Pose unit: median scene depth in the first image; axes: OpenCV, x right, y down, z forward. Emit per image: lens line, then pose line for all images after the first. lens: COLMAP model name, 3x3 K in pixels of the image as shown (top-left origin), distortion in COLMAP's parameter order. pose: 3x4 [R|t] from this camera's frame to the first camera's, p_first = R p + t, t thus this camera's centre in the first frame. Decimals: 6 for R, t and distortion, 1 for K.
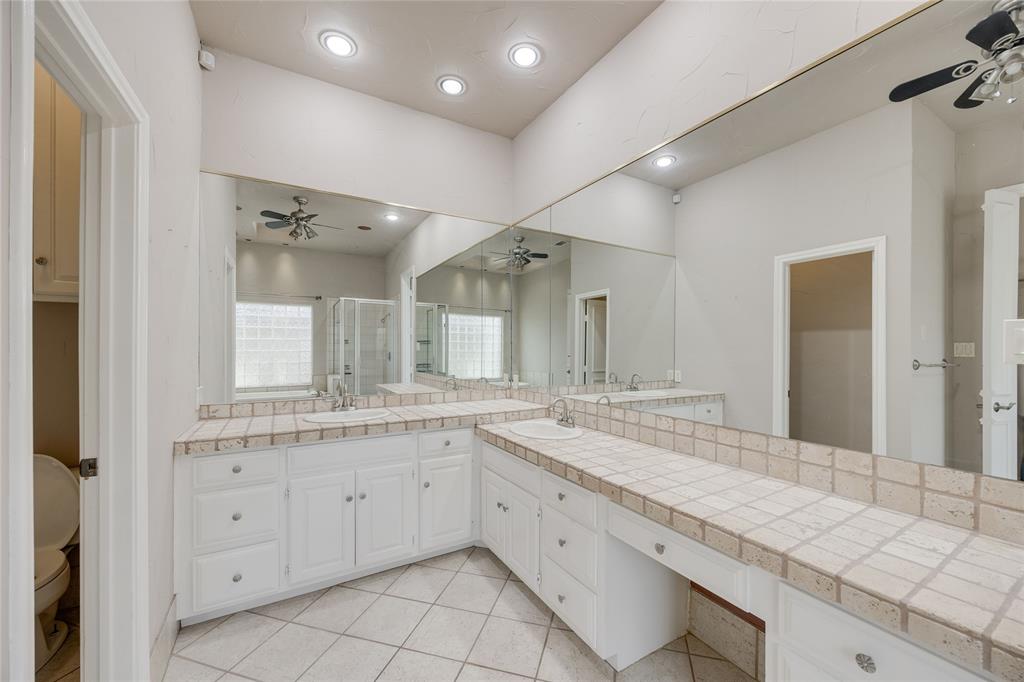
lens RADIAL K [[393.1, 0, 516.2], [0, 393.1, 351.2], [0, 0, 1]] dist [-0.006611, -0.000369]
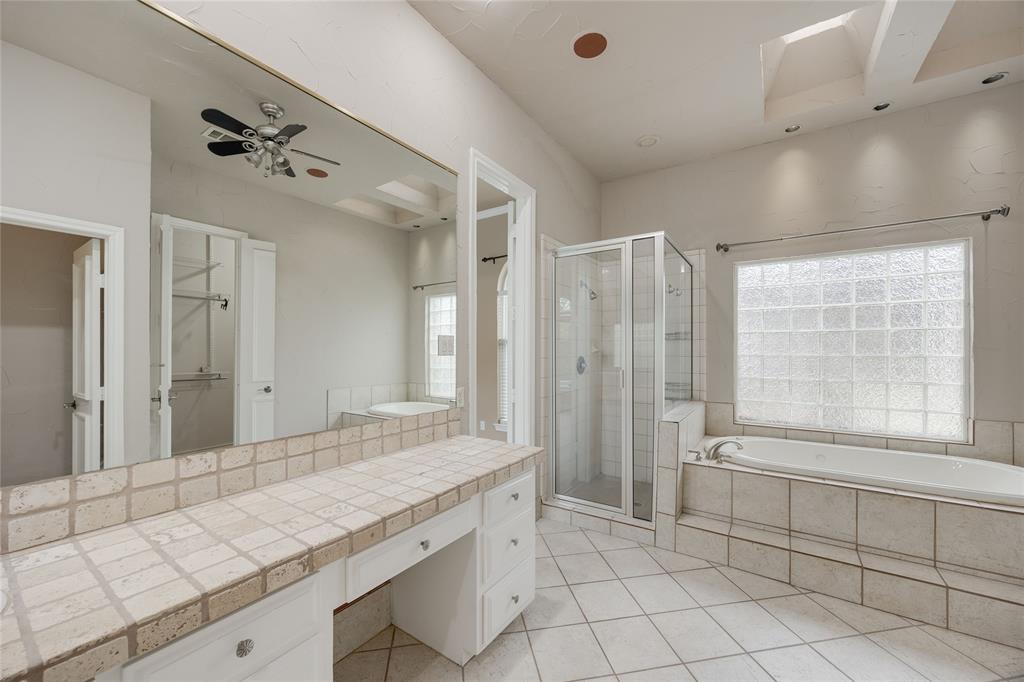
lens RADIAL K [[393.1, 0, 515.4], [0, 393.1, 348.3], [0, 0, 1]] dist [-0.006611, -0.000369]
pose [[-0.439407, 0.003017, 0.898283, -0.493212], [0.008510, 0.999963, 0.000805, -0.003660], [-0.898248, 0.007997, -0.439416, 0.937465]]
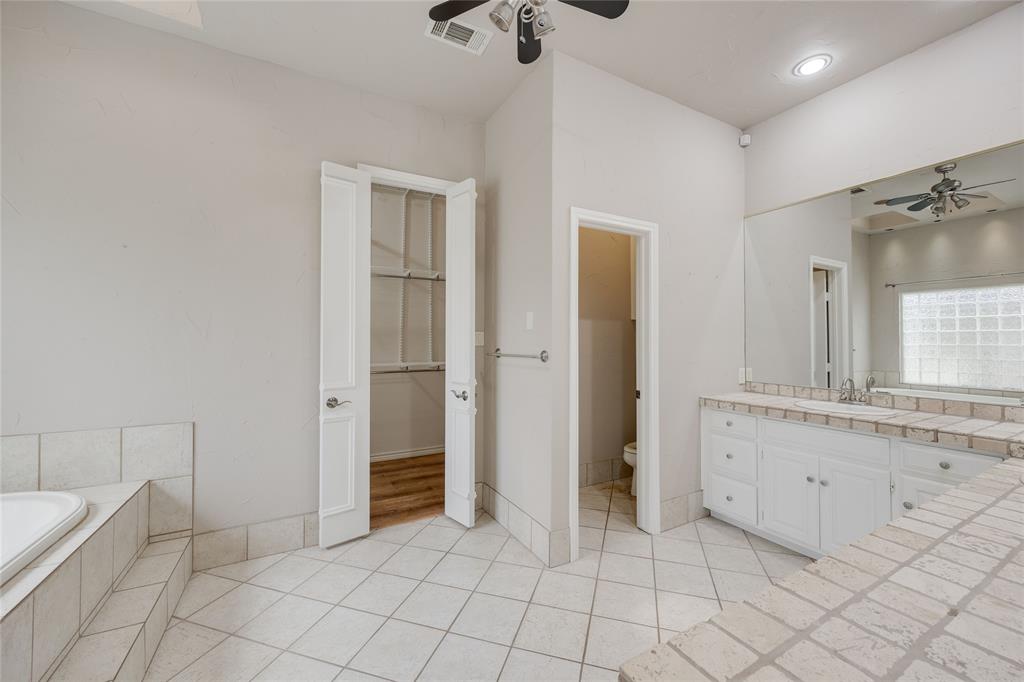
lens RADIAL K [[393.1, 0, 512.9], [0, 393.1, 334.8], [0, 0, 1]] dist [-0.006611, -0.000369]
pose [[-0.032688, -0.015831, -0.999340, 0.880712], [-0.009859, 0.999831, -0.015516, -0.000669], [0.999417, 0.009345, -0.032839, 0.260113]]
